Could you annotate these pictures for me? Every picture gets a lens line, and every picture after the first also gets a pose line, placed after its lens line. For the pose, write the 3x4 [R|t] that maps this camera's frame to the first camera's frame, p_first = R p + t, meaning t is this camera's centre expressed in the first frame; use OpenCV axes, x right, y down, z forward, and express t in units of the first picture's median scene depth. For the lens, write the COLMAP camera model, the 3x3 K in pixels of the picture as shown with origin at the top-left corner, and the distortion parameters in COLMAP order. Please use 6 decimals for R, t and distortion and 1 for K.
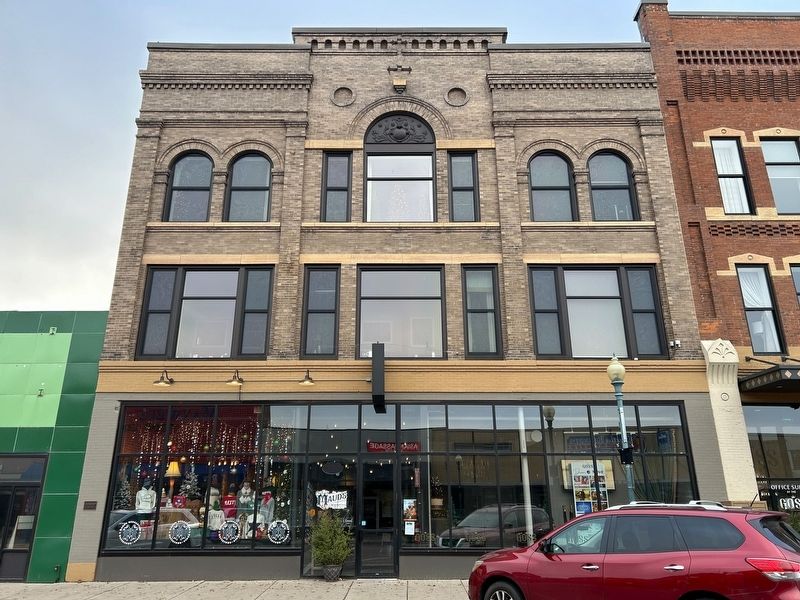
lens RADIAL K [[631.5, 0, 400.2], [0, 631.5, 279.6], [0, 0, 1]] dist [0.080082, -0.093961]
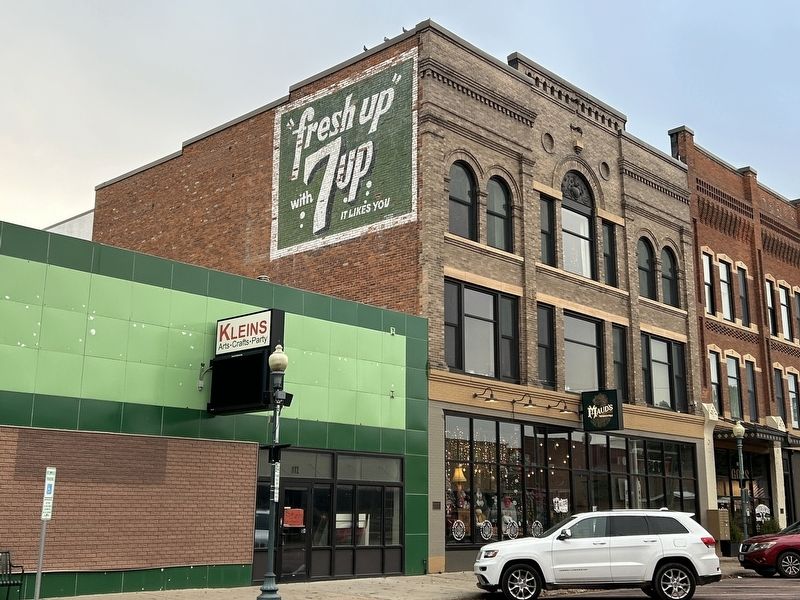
lens RADIAL K [[937.2, 0, 400.0], [0, 937.2, 300.0], [0, 0, 1]] dist [0.126831, -0.015934]
pose [[0.684588, 0.166948, 0.709555, -1.388529], [-0.256016, 0.966474, 0.019610, 0.002487], [-0.682492, -0.195083, 0.704377, -0.005844]]
